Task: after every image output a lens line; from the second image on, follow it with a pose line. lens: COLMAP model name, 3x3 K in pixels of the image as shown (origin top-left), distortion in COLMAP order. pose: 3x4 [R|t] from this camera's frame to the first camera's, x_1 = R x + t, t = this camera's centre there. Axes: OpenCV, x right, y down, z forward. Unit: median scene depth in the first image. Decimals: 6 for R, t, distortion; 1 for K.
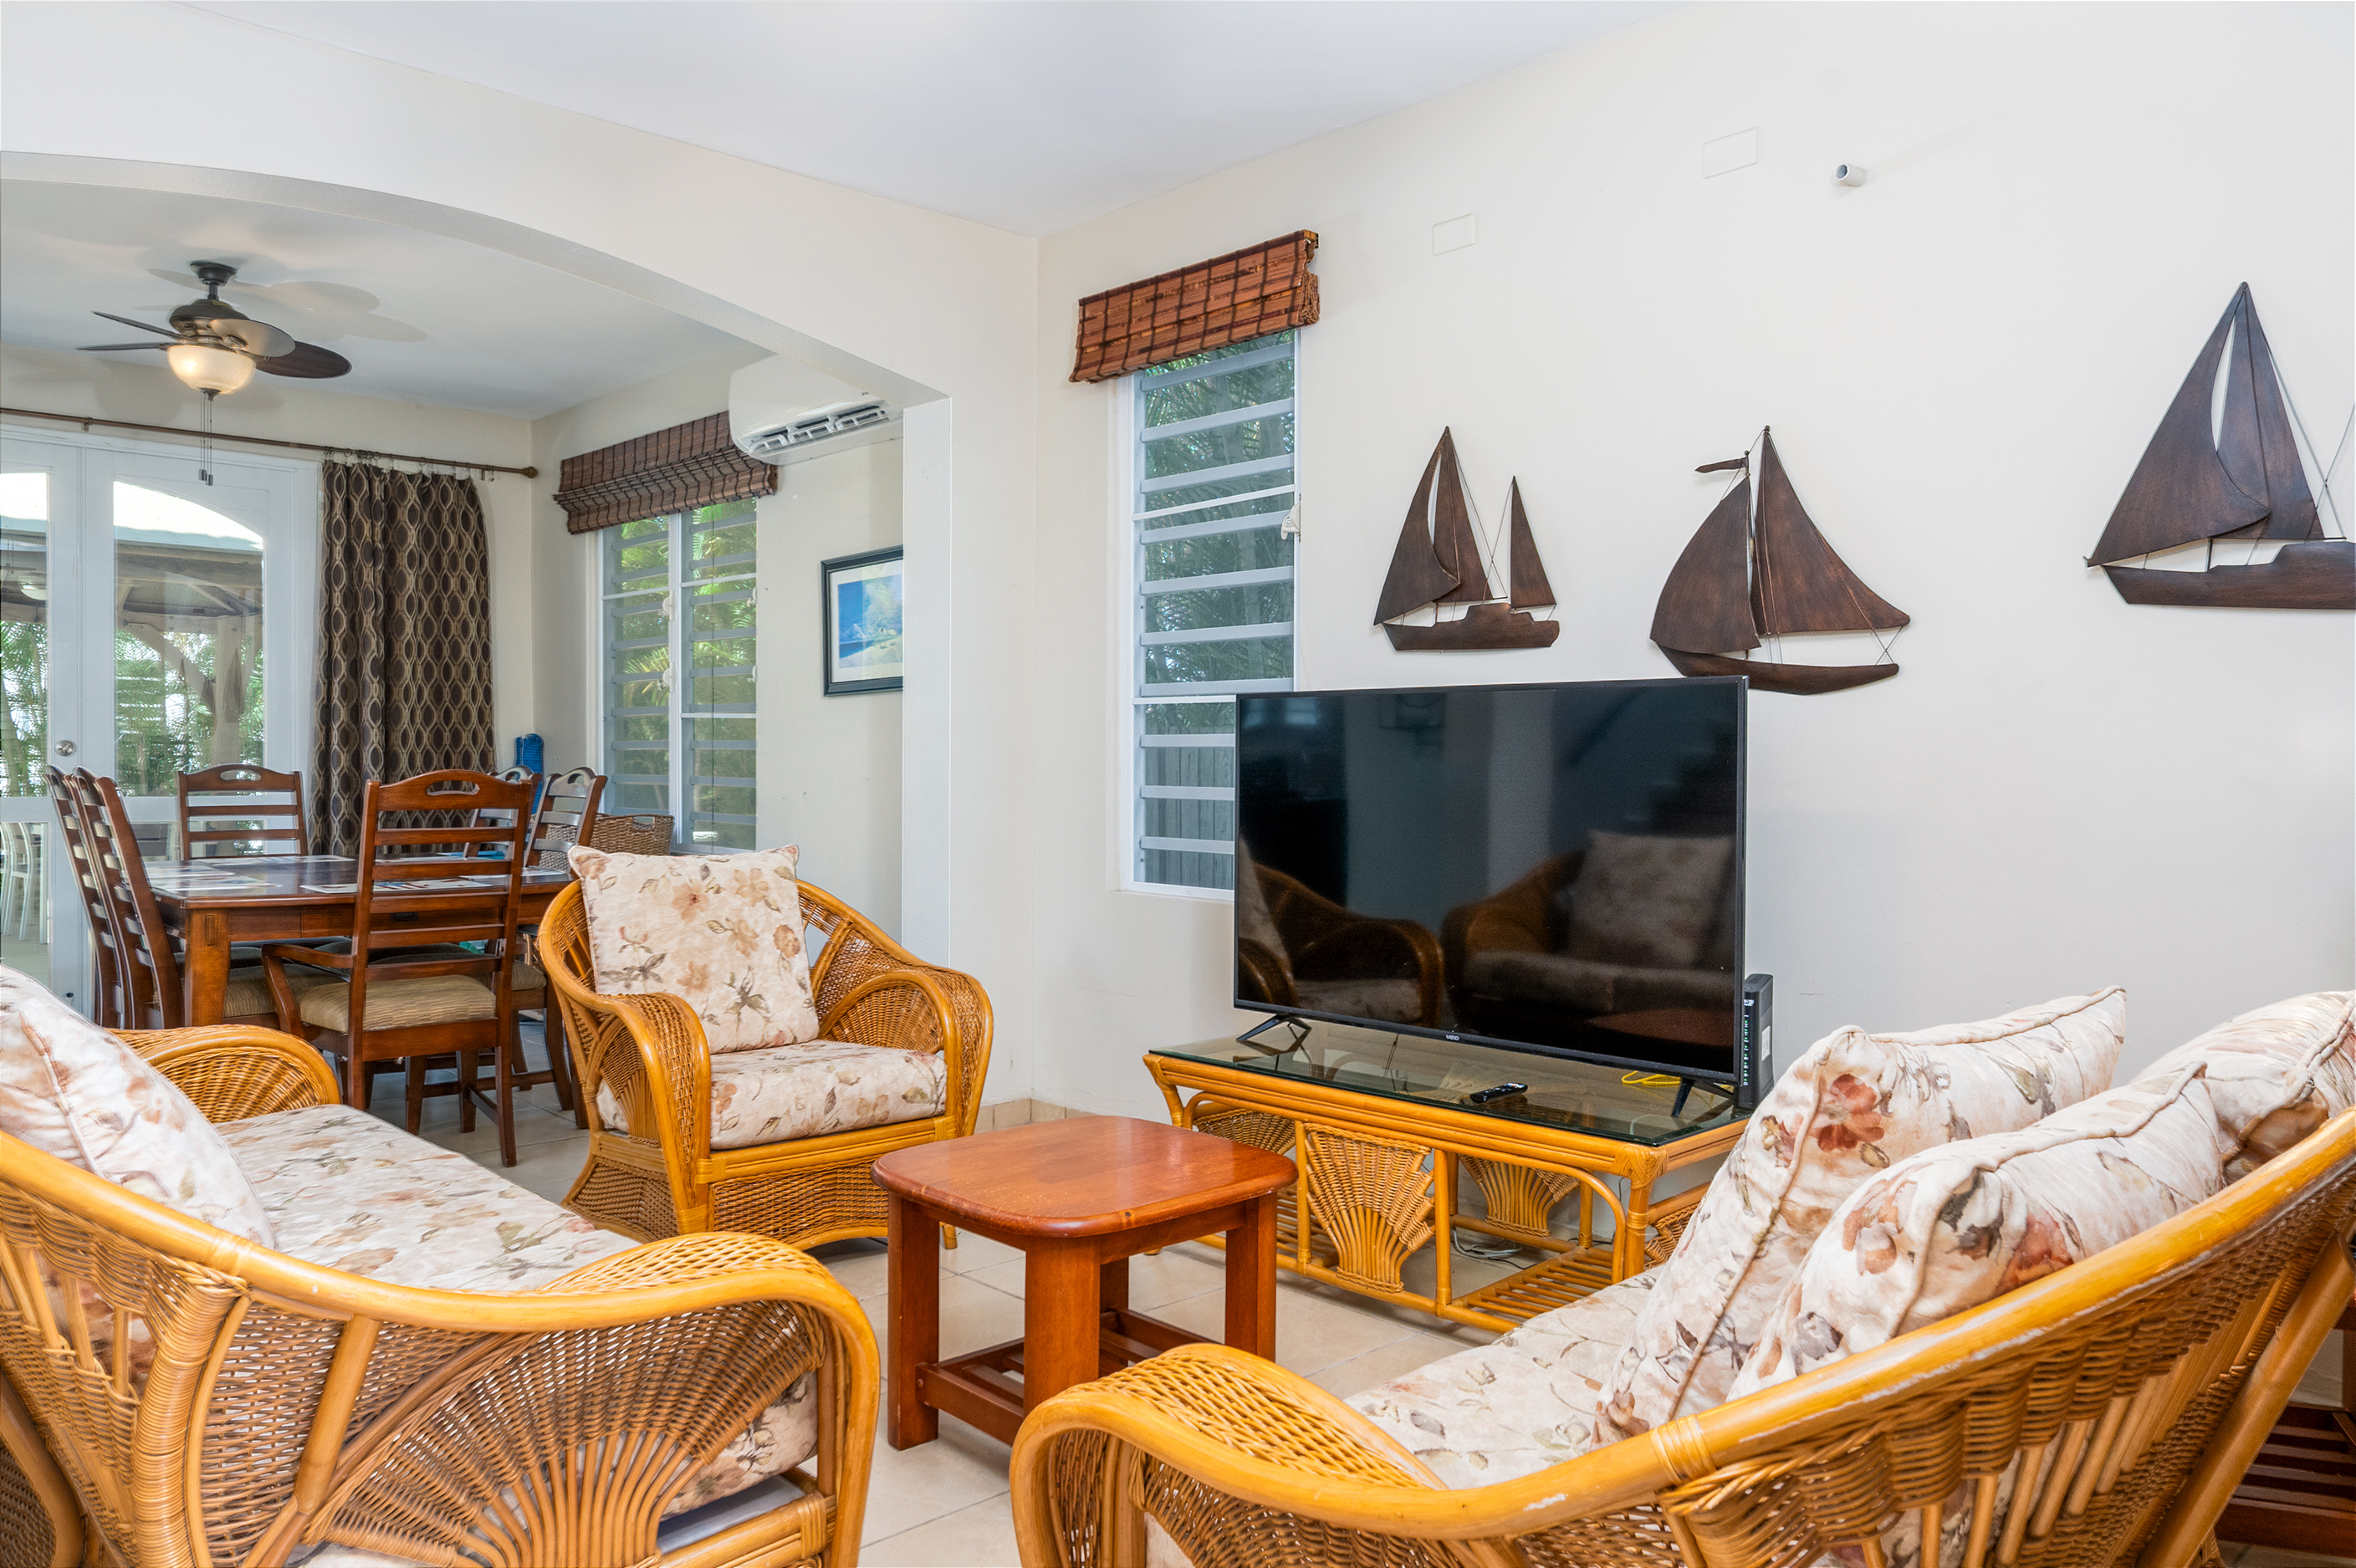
lens RADIAL K [[1620.2, 0, 1177.0], [0, 1620.2, 774.2], [0, 0, 1]] dist [0.008084, -0.020108]
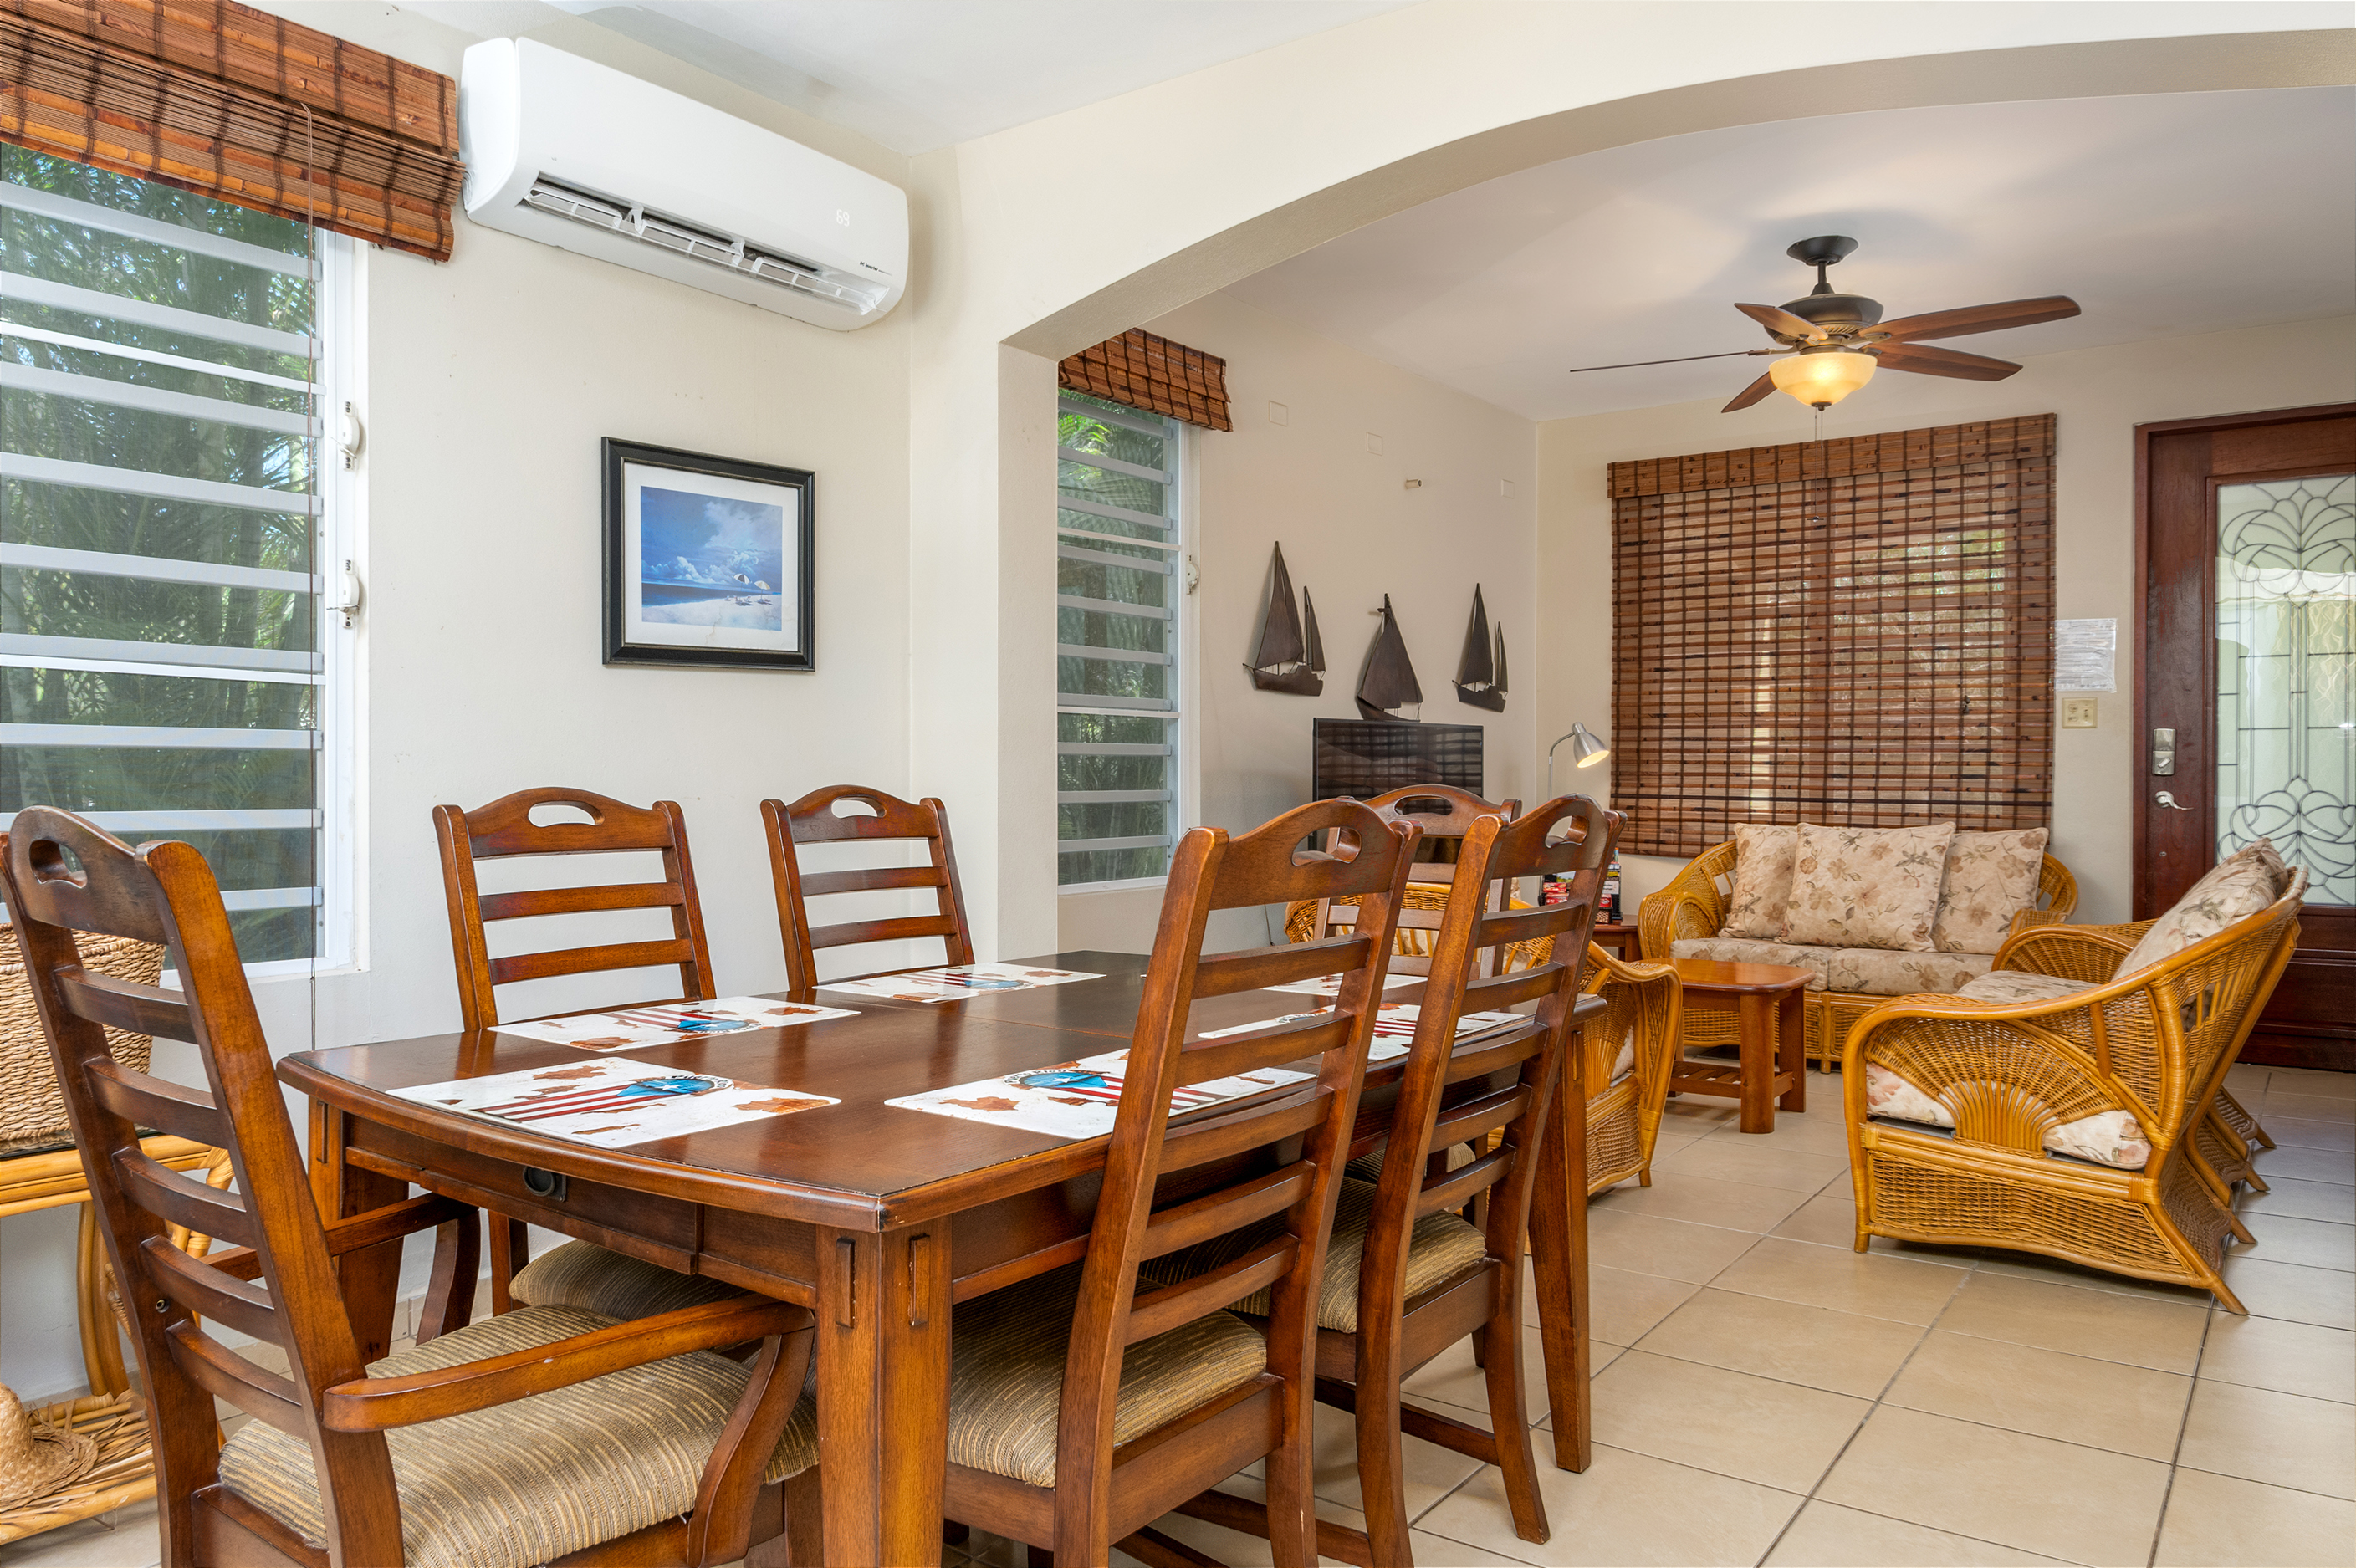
lens RADIAL K [[1620.2, 0, 1177.5], [0, 1620.2, 784.5], [0, 0, 1]] dist [0.008084, -0.020108]
pose [[-0.178754, -0.013637, 0.983799, -1.298216], [0.009872, 0.999829, 0.015652, -0.015833], [-0.983844, 0.012510, -0.178588, 1.377644]]
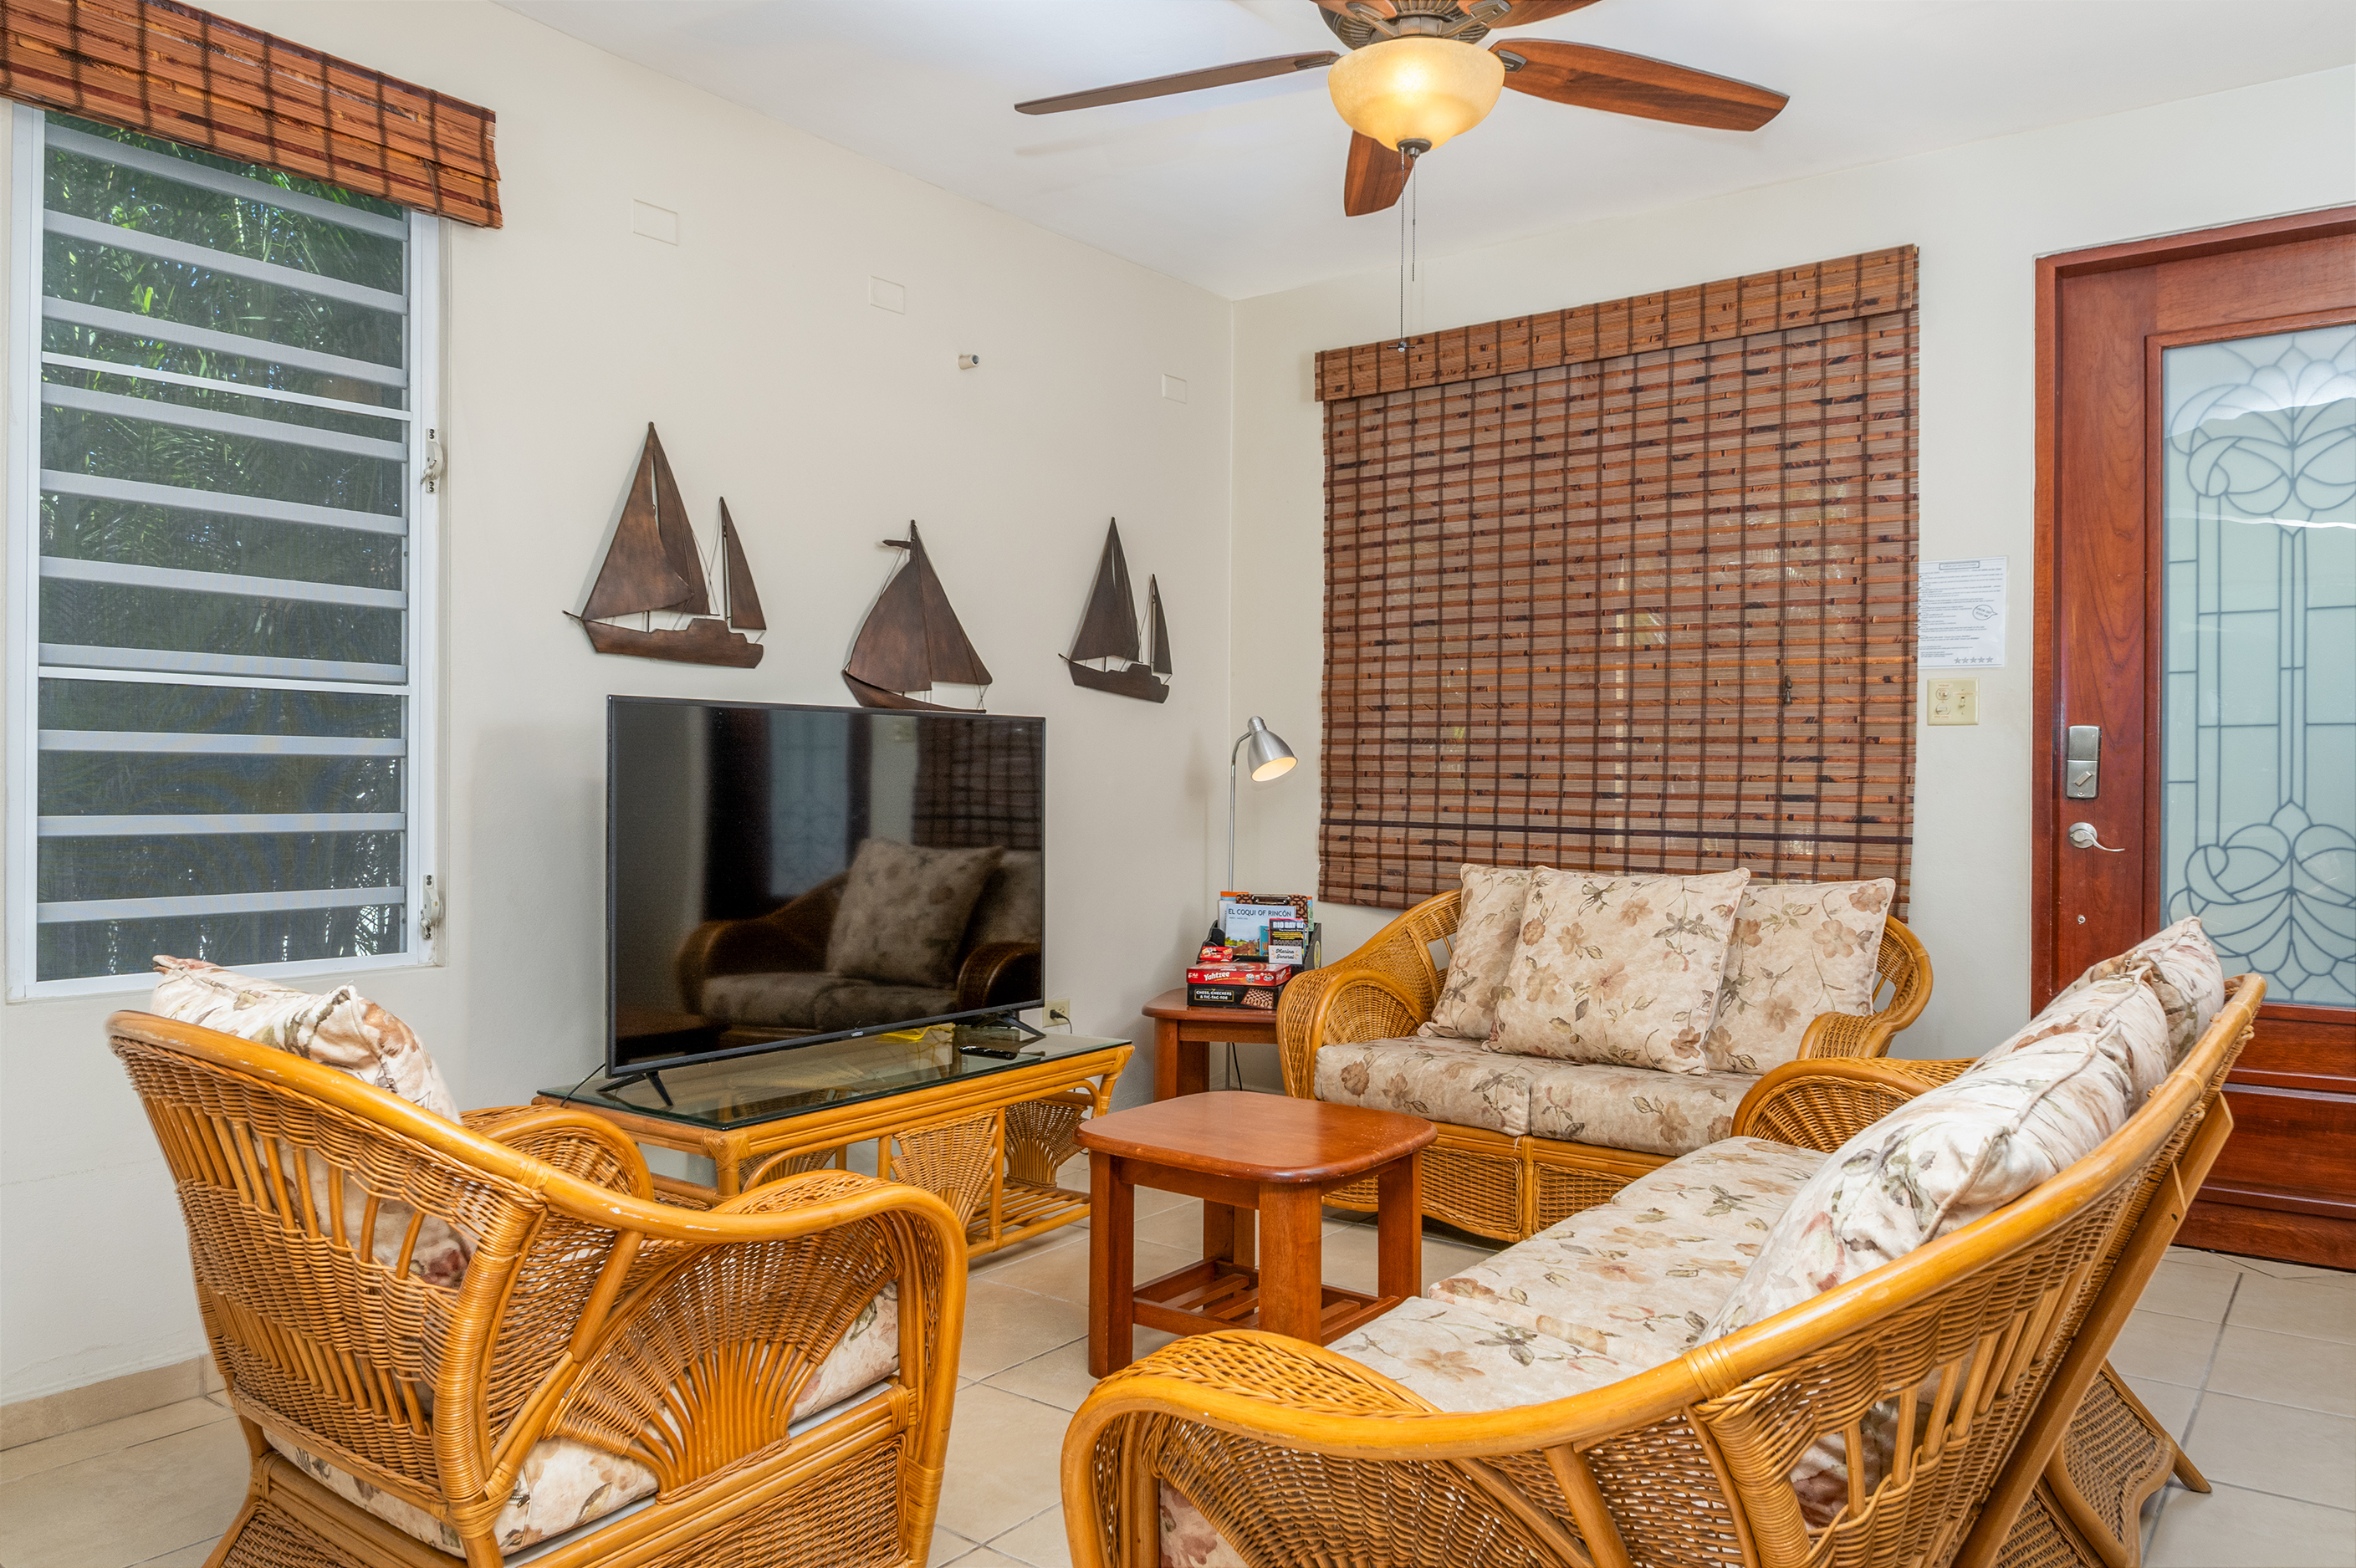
lens RADIAL K [[1620.2, 0, 1176.2], [0, 1620.2, 779.4], [0, 0, 1]] dist [0.008084, -0.020108]
pose [[-0.153393, -0.003595, 0.988159, -0.826147], [0.004135, 0.999982, 0.004280, -0.008902], [-0.988157, 0.004742, -0.153376, 0.856902]]
